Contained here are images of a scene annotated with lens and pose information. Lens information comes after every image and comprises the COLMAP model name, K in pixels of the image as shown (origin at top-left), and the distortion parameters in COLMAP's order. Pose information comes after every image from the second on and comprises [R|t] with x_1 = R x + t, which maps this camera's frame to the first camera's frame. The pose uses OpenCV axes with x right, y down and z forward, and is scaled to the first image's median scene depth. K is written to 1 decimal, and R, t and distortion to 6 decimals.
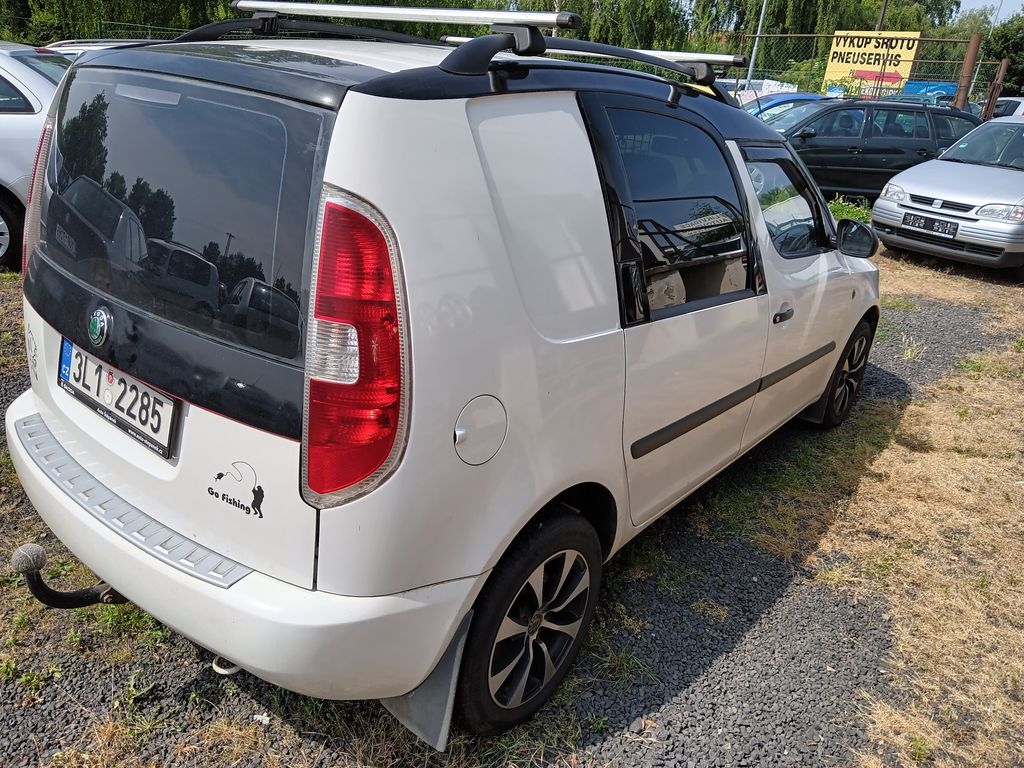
lens RADIAL K [[815.4, 0, 512.0], [0, 815.4, 384.0], [0, 0, 1]] dist [-0.012757, -0.003887]
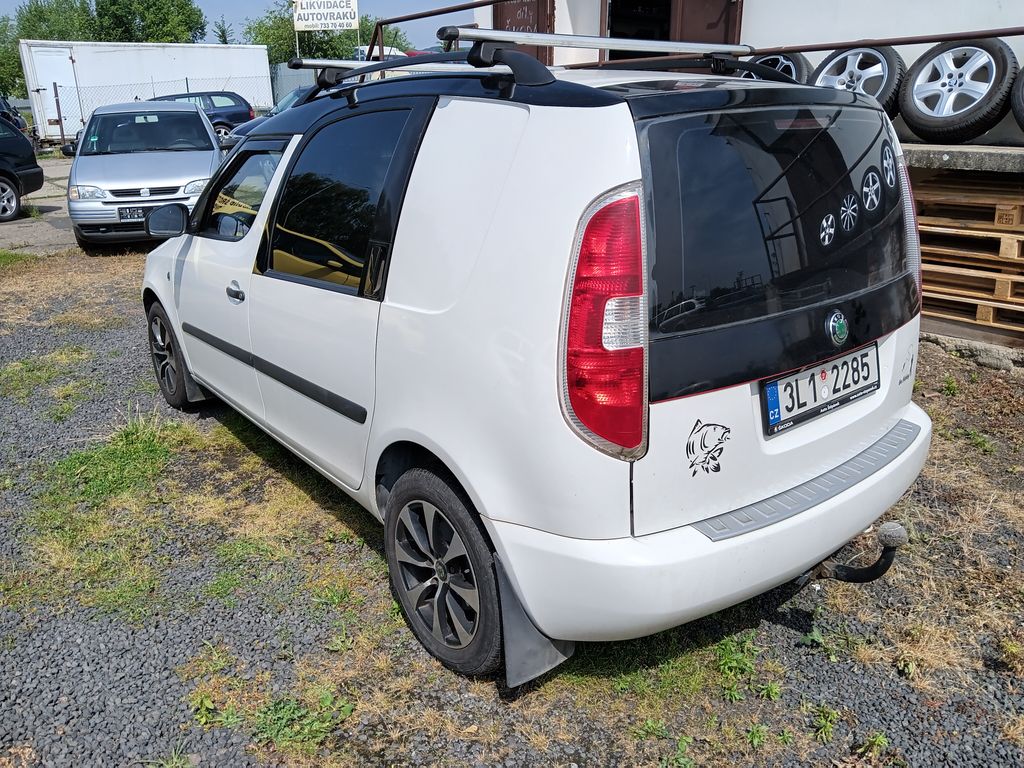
lens RADIAL K [[815.4, 0, 512.0], [0, 815.4, 384.0], [0, 0, 1]] dist [-0.012757, -0.003887]
pose [[0.195780, -0.406065, 0.892626, -1.569539], [0.391989, 0.866764, 0.308326, -0.508352], [-0.898897, 0.289535, 0.328868, 1.003333]]
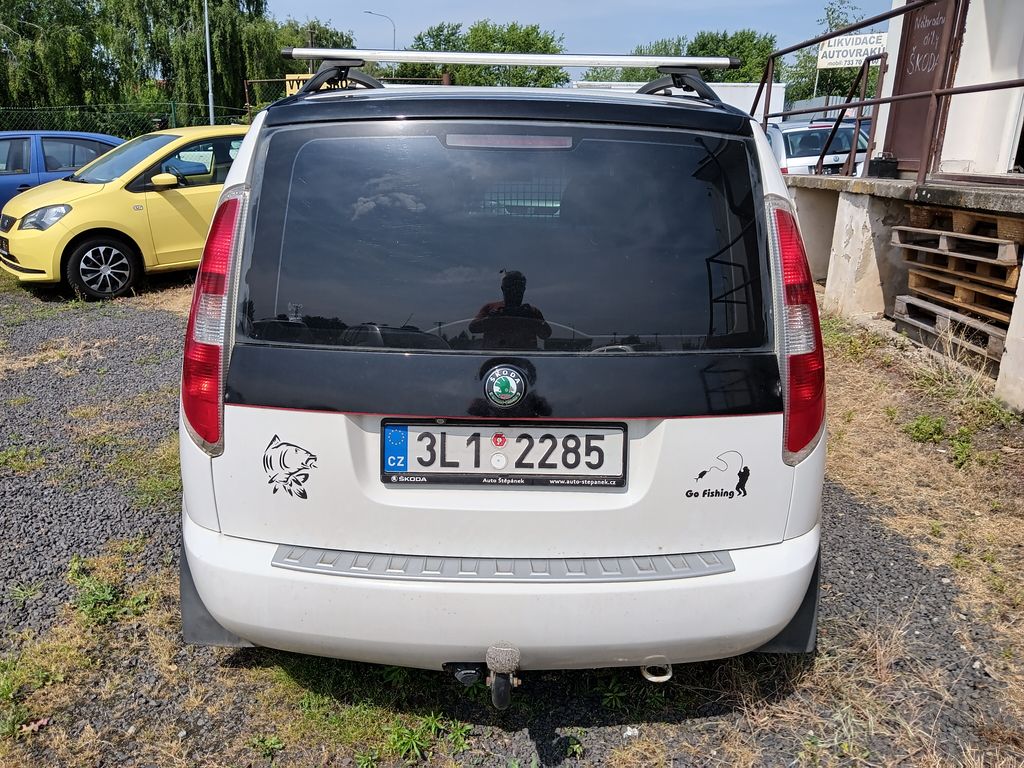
lens RADIAL K [[834.1, 0, 512.0], [0, 834.1, 384.0], [0, 0, 1]] dist [0.008000, -0.000517]
pose [[0.765177, -0.247887, 0.594185, -1.025159], [0.281814, 0.958753, 0.037068, -0.100705], [-0.578865, 0.139086, 0.803474, 0.199043]]
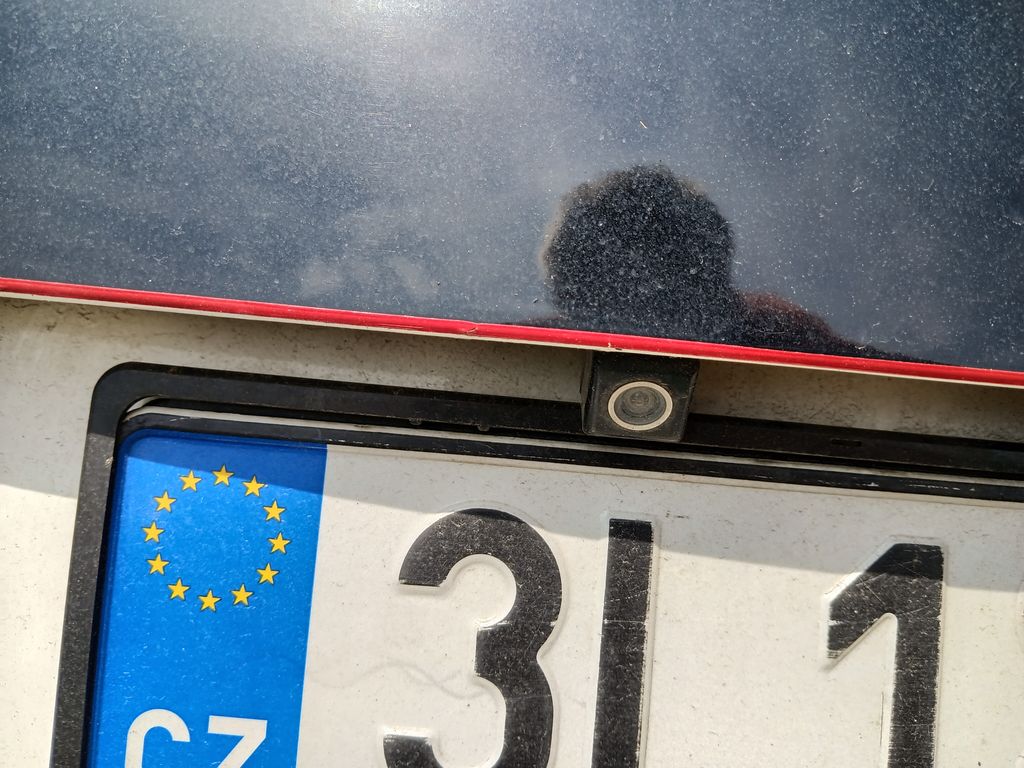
lens RADIAL K [[815.4, 0, 512.0], [0, 815.4, 384.0], [0, 0, 1]] dist [-0.012757, -0.003887]
pose [[0.755212, -0.131414, 0.642172, -0.610553], [0.209646, 0.976662, -0.046686, -0.050636], [-0.621050, 0.169887, 0.765138, 0.943169]]
